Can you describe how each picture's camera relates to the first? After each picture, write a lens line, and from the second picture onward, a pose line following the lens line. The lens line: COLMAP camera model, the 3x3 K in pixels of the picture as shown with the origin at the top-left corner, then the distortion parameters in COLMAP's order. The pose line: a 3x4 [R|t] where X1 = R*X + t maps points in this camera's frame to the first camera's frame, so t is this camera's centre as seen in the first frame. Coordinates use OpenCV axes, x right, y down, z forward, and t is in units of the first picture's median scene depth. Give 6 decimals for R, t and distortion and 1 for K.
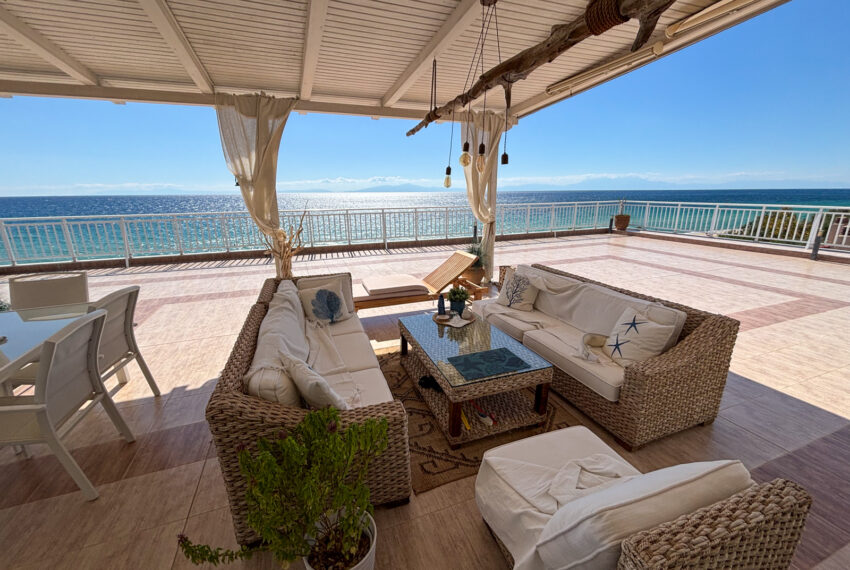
lens RADIAL K [[343.3, 0, 424.3], [0, 343.3, 283.5], [0, 0, 1]] dist [-0.000466, -0.000068]
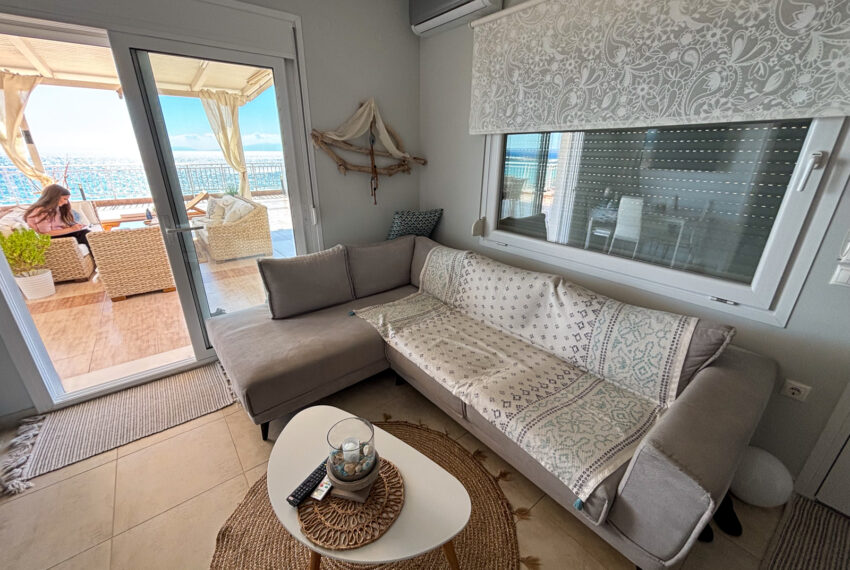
lens RADIAL K [[344.8, 0, 425.5], [0, 344.8, 283.8], [0, 0, 1]] dist [0.000855, -0.000007]
pose [[0.955473, -0.090788, 0.280764, 0.873758], [0.062049, 0.992035, 0.109622, 0.312558], [-0.288480, -0.087320, 0.953496, -1.141232]]
